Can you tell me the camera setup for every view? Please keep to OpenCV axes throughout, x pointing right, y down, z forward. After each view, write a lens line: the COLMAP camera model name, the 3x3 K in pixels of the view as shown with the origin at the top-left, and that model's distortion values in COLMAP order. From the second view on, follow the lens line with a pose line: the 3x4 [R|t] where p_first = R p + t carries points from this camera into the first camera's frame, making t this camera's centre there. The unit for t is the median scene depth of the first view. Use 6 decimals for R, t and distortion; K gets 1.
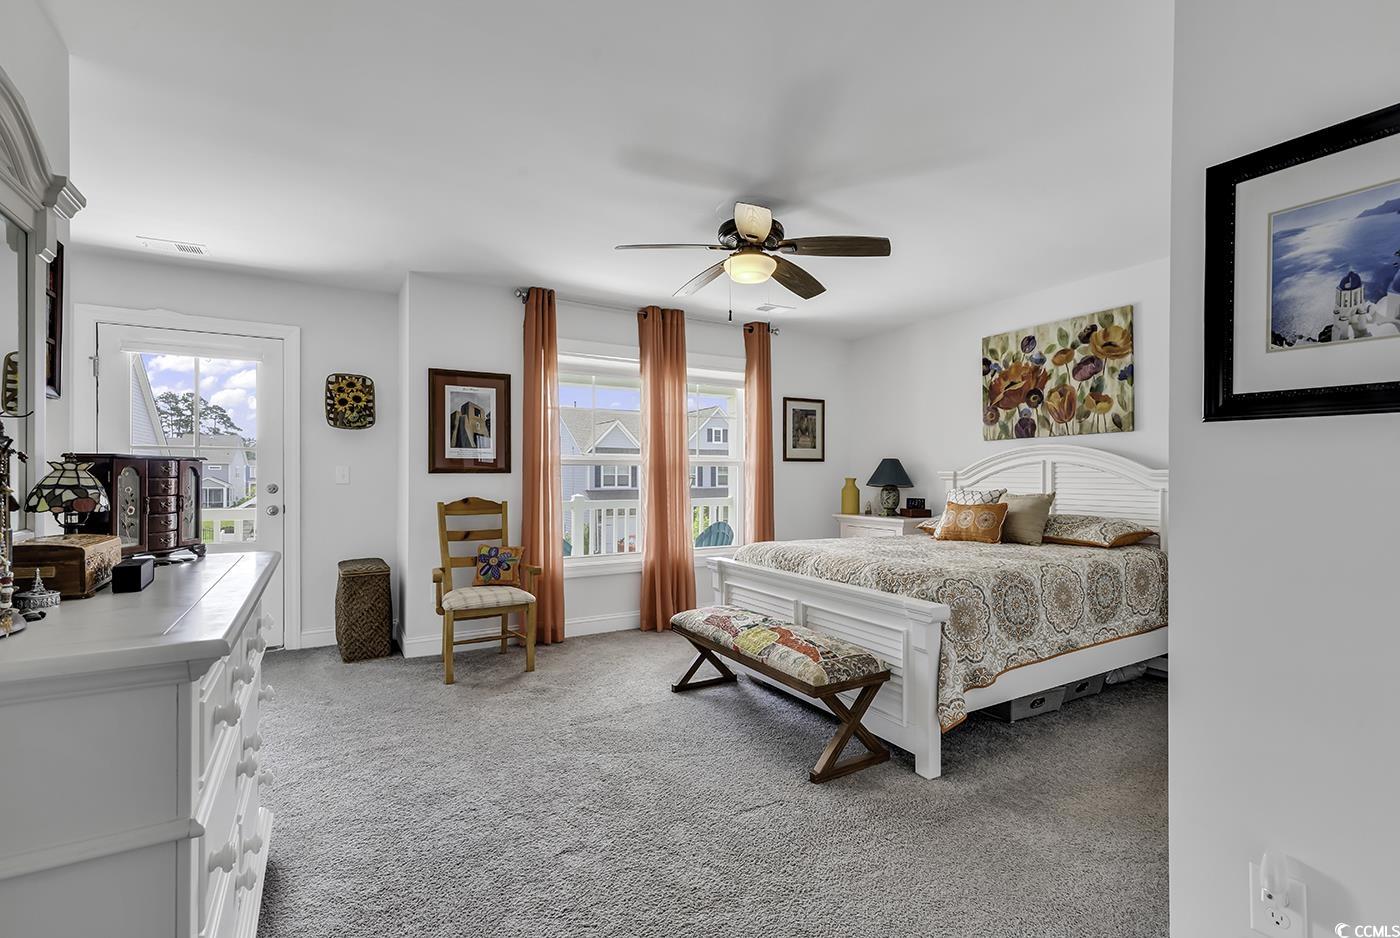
lens RADIAL K [[634.0, 0, 711.8], [0, 634.0, 467.5], [0, 0, 1]] dist [0.005784, 0.000934]
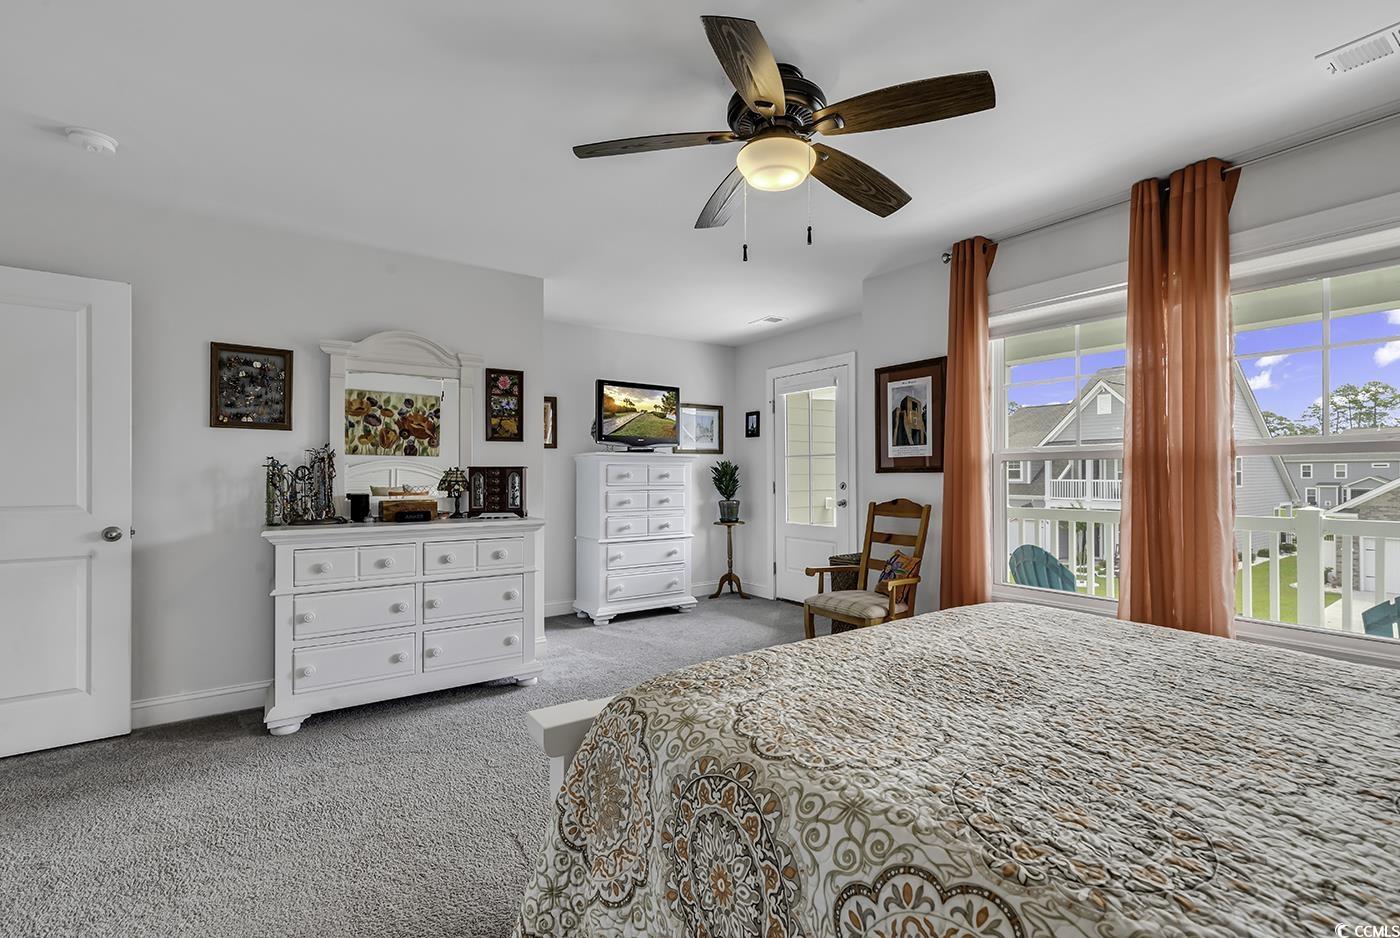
lens RADIAL K [[634.0, 0, 696.1], [0, 634.0, 472.4], [0, 0, 1]] dist [0.005784, 0.000934]
pose [[0.042550, -0.003455, -0.999088, 0.528523], [0.011820, 0.999926, -0.002954, 0.007490], [0.999024, -0.011684, 0.042588, 0.646530]]
